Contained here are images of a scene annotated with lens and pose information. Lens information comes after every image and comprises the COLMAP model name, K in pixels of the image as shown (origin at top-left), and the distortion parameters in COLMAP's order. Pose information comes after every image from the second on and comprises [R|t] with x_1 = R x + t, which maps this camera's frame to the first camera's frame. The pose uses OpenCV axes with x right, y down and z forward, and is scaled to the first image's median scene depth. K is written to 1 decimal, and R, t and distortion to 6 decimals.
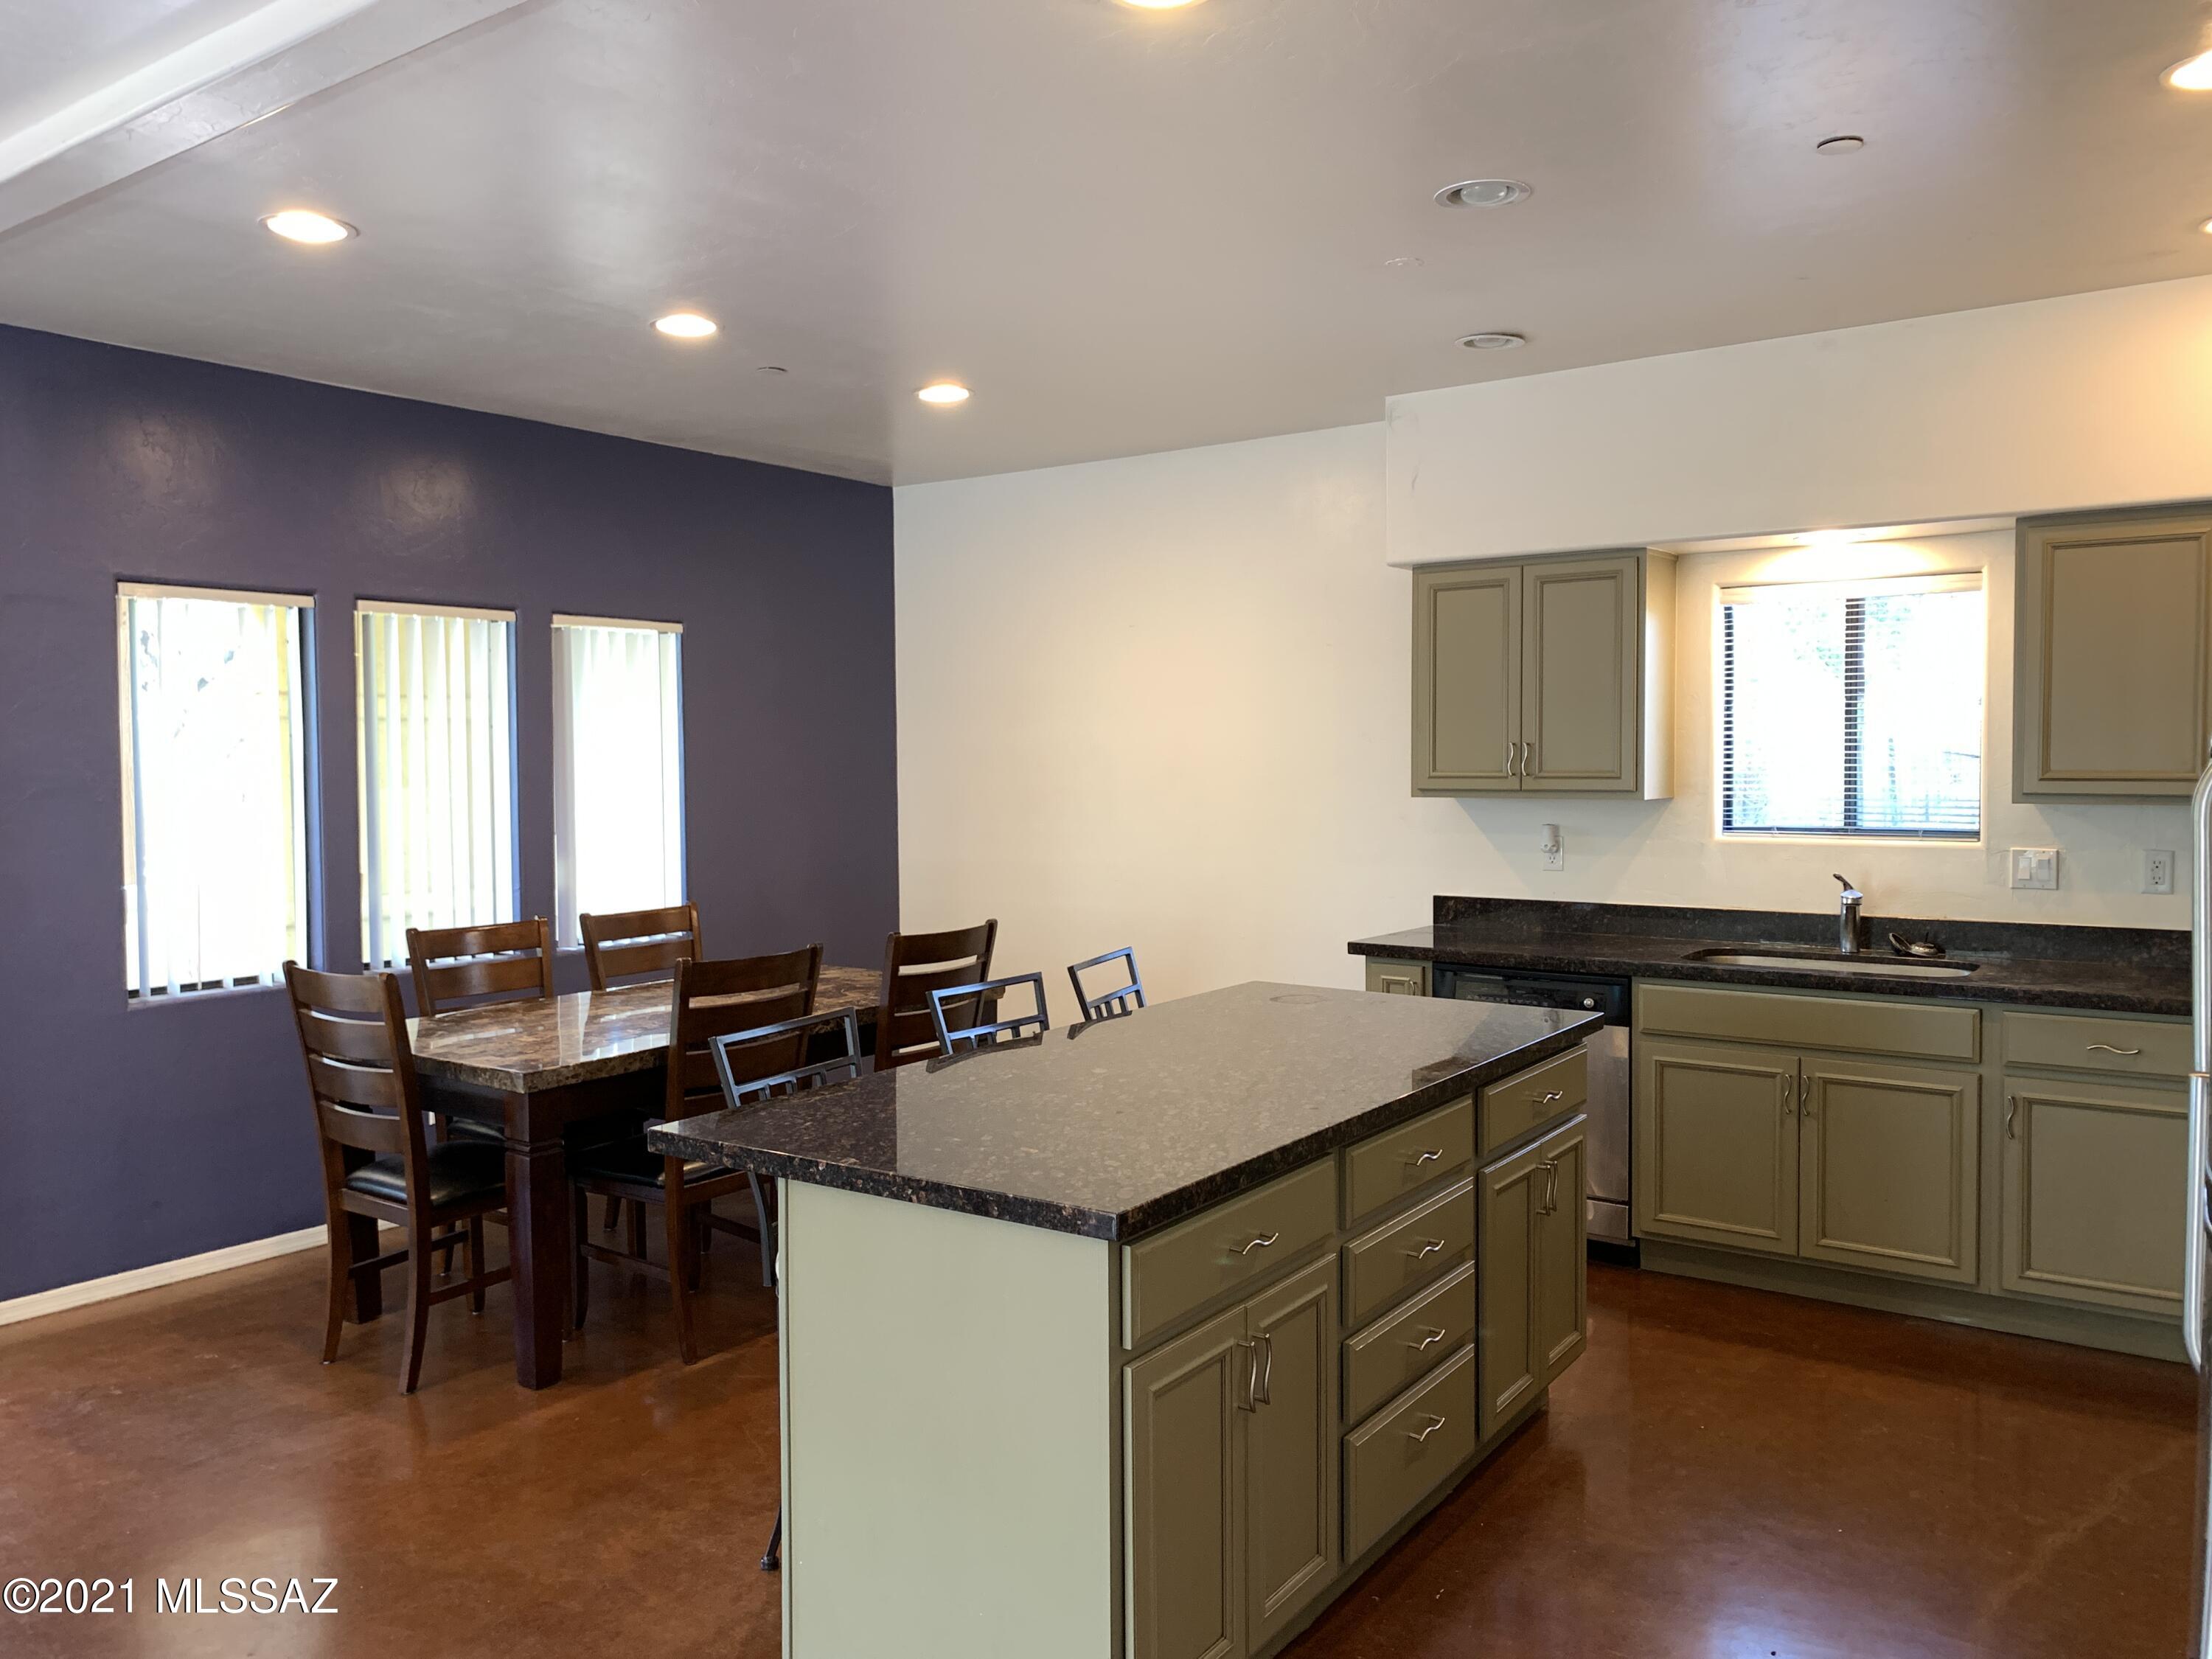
lens RADIAL K [[1673.1, 0, 1069.3], [0, 1673.1, 821.2], [0, 0, 1]] dist [0.022804, -0.028021]
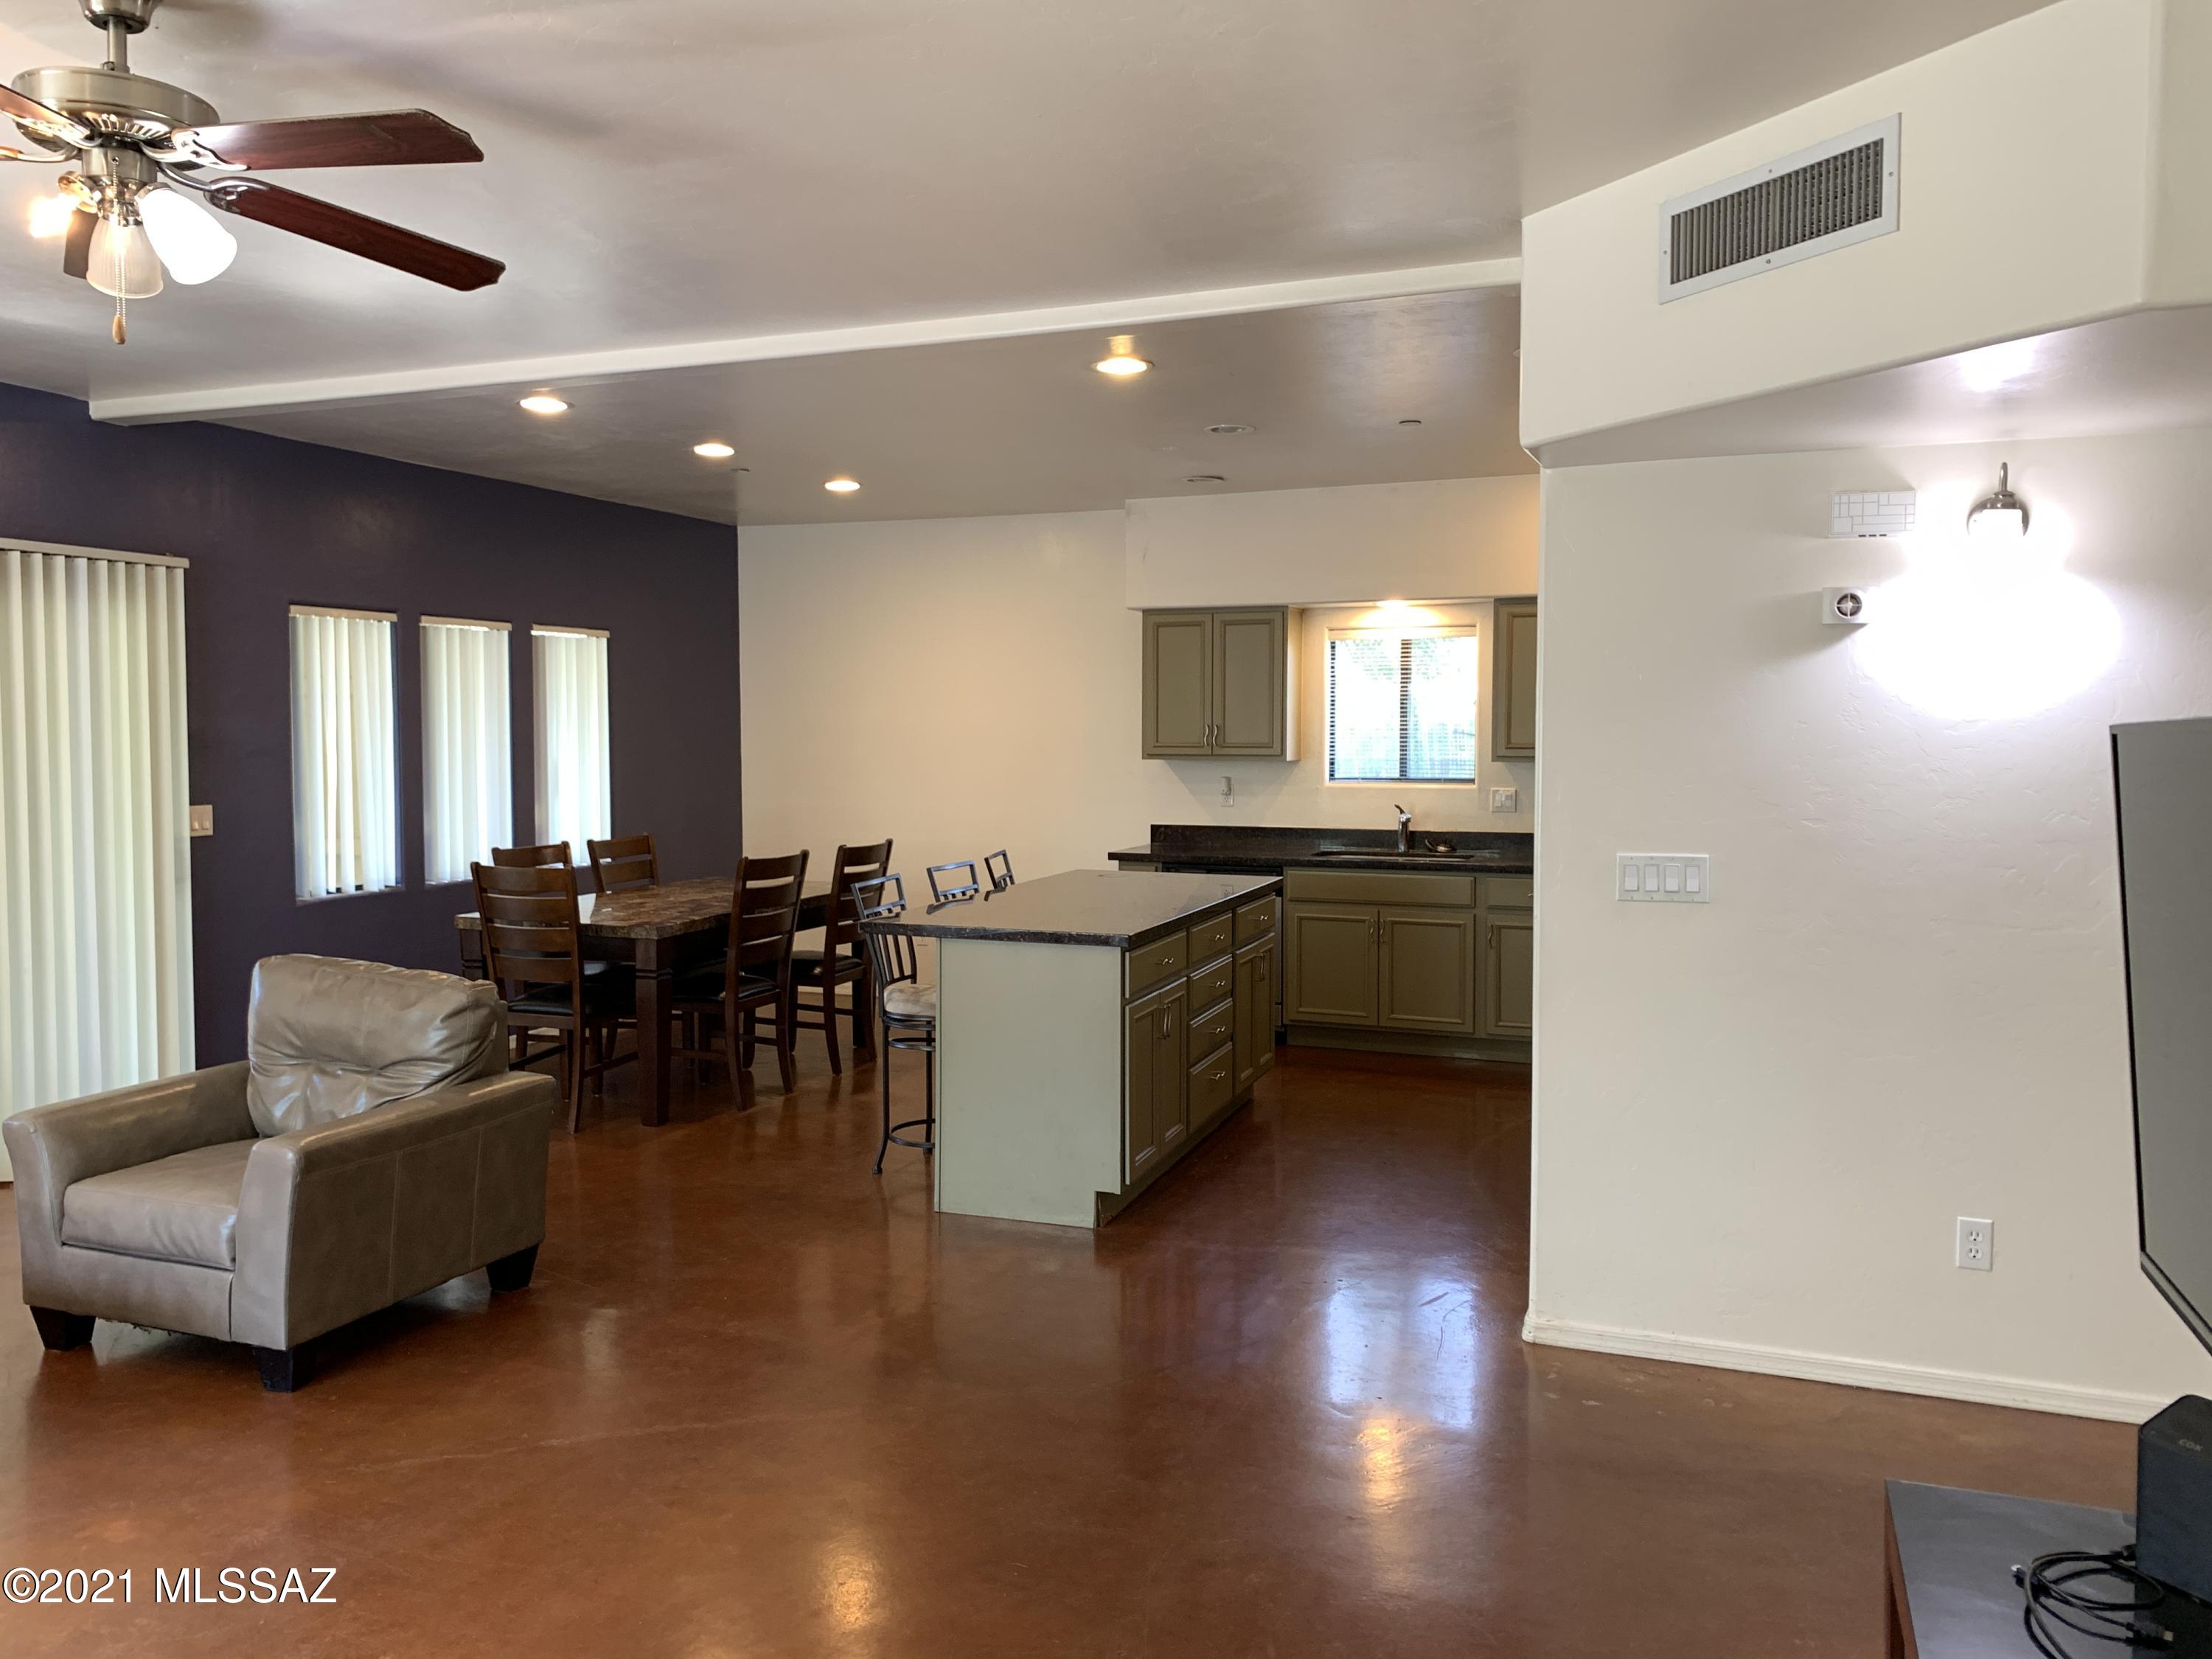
lens RADIAL K [[1673.1, 0, 1078.7], [0, 1673.1, 812.6], [0, 0, 1]] dist [0.022804, -0.028021]
pose [[0.966148, -0.006197, 0.257916, -0.282500], [0.003181, 0.999922, 0.012108, 0.017991], [-0.257970, -0.010878, 0.966092, -0.536597]]
